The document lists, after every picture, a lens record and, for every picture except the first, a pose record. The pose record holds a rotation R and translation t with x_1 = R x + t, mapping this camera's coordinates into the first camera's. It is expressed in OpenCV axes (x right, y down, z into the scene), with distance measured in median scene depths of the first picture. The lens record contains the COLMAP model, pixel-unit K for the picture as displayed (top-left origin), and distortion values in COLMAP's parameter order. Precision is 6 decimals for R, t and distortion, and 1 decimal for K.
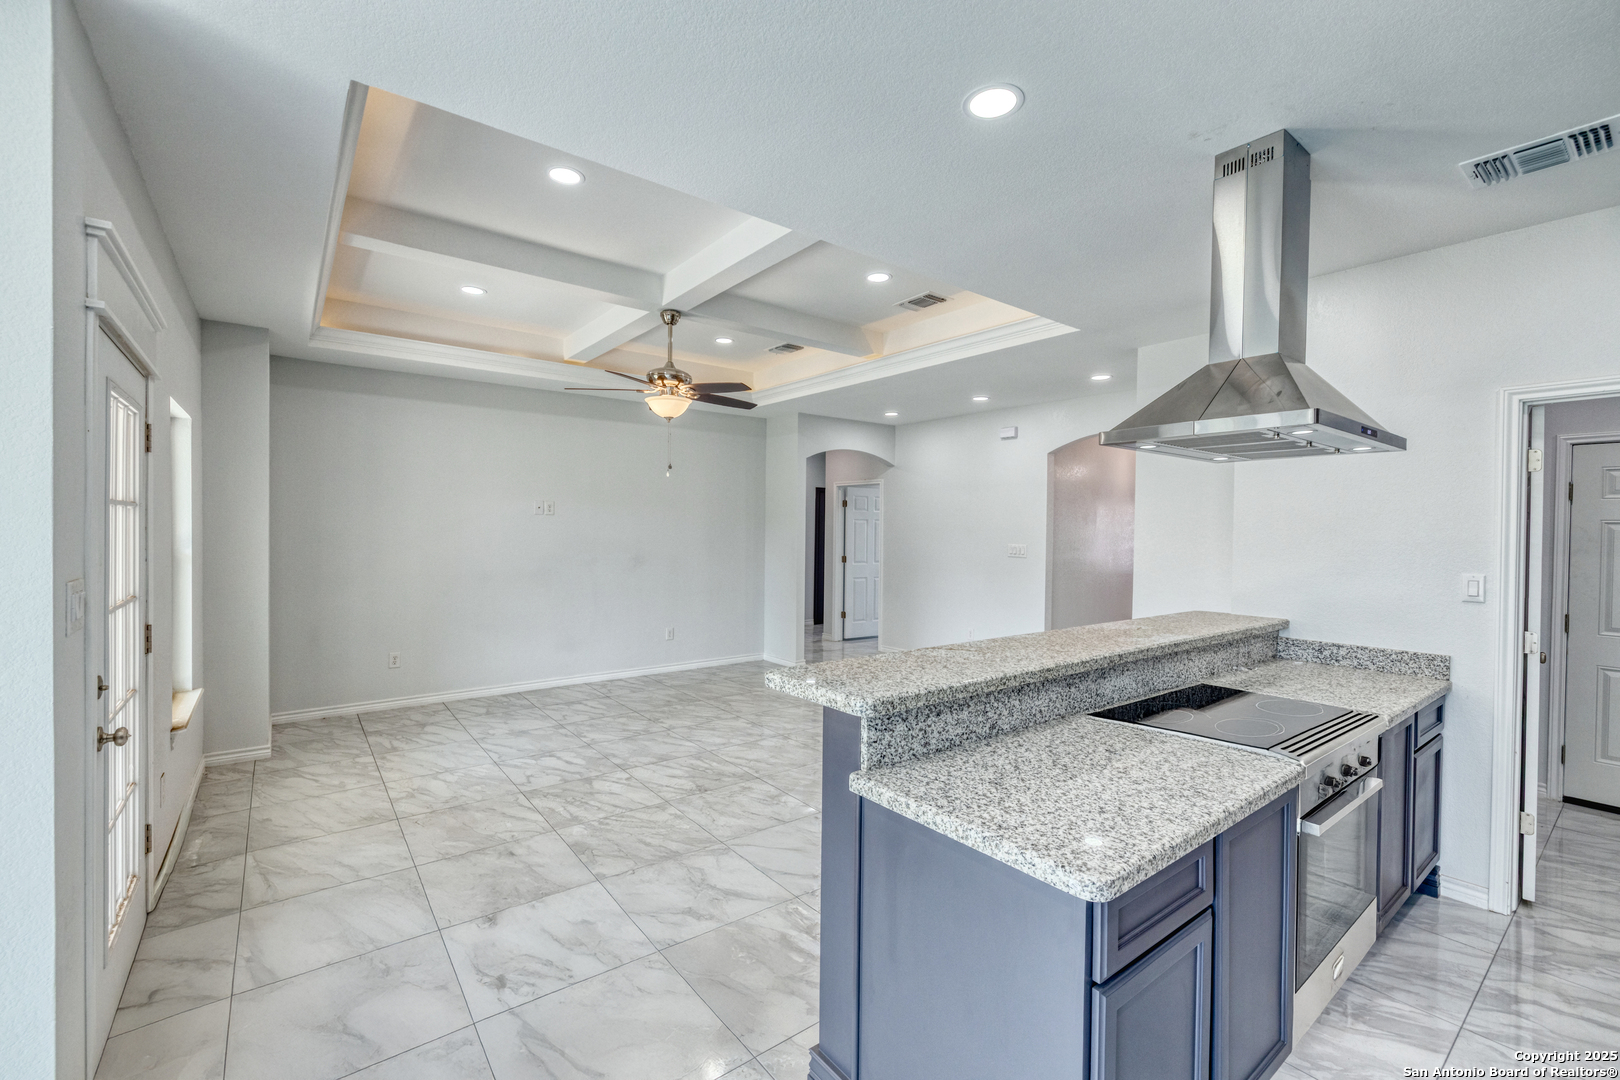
lens RADIAL K [[682.3, 0, 806.1], [0, 682.3, 534.9], [0, 0, 1]] dist [-0.000302, 0.000003]
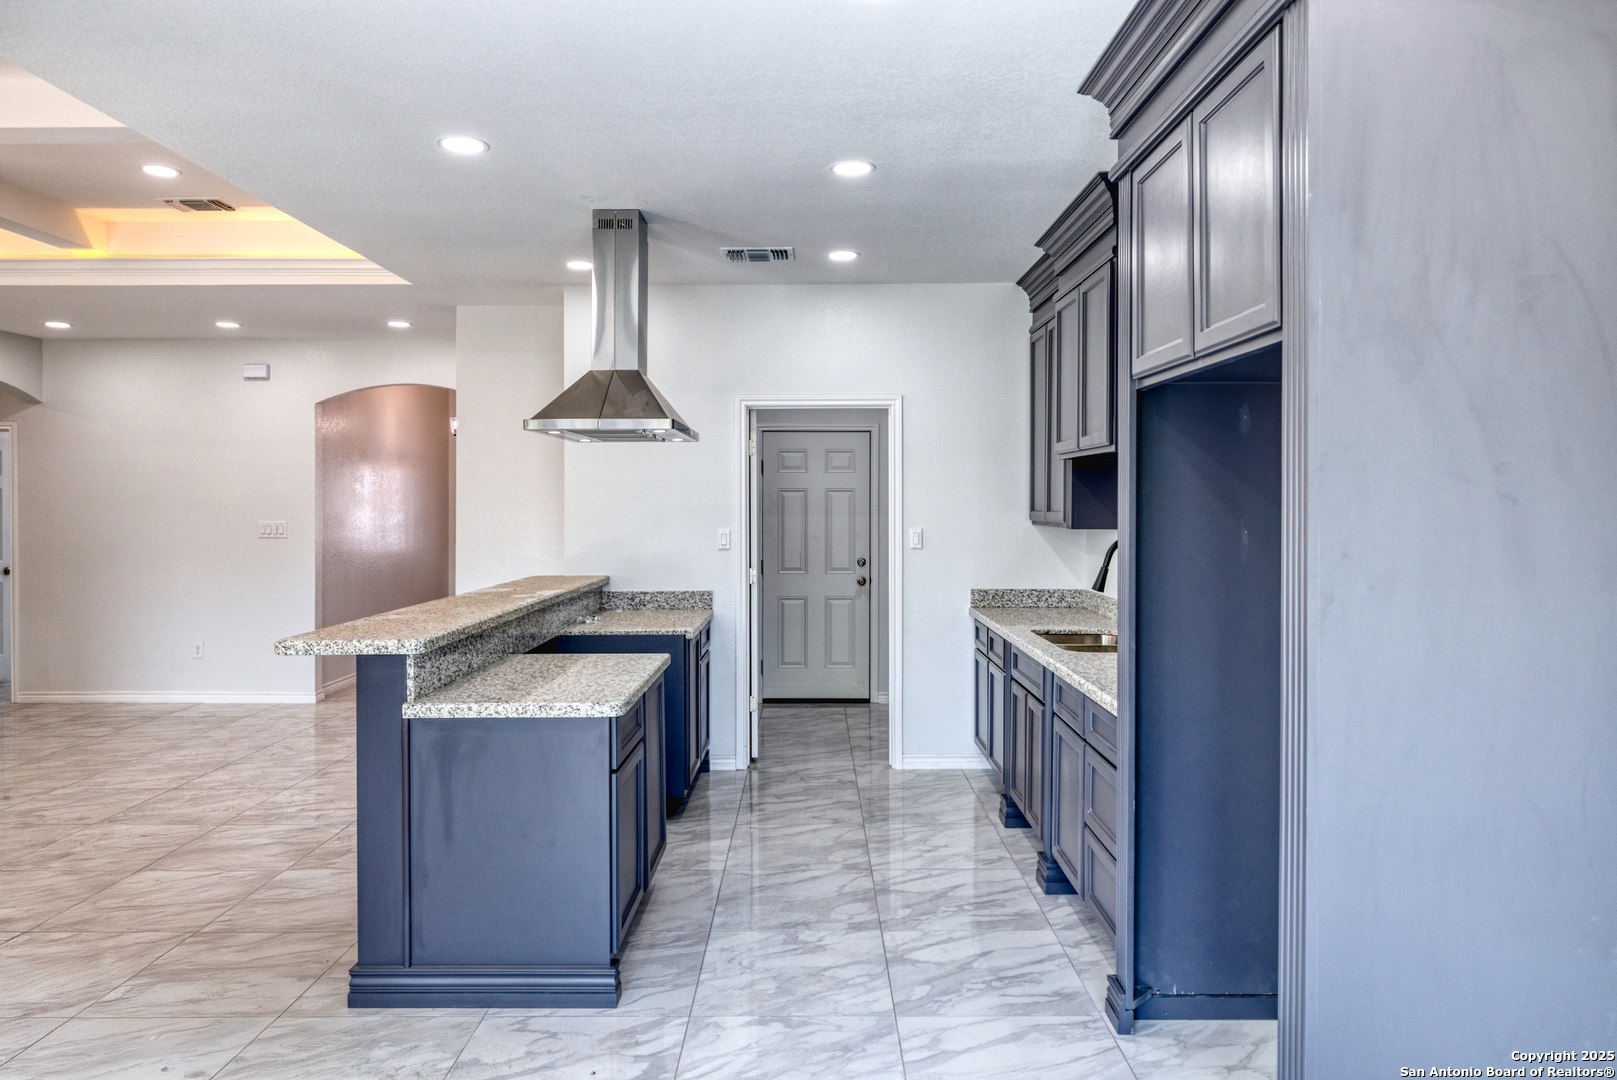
lens RADIAL K [[1643.5, 0, 808.5], [0, 1643.5, 540.0], [0, 0, 1]] dist [0.003371, 0.000417]
pose [[0.606836, -0.030257, 0.794251, -1.540994], [0.018219, 0.999542, 0.024158, 0.003186], [-0.794618, -0.000189, 0.607109, -1.138971]]
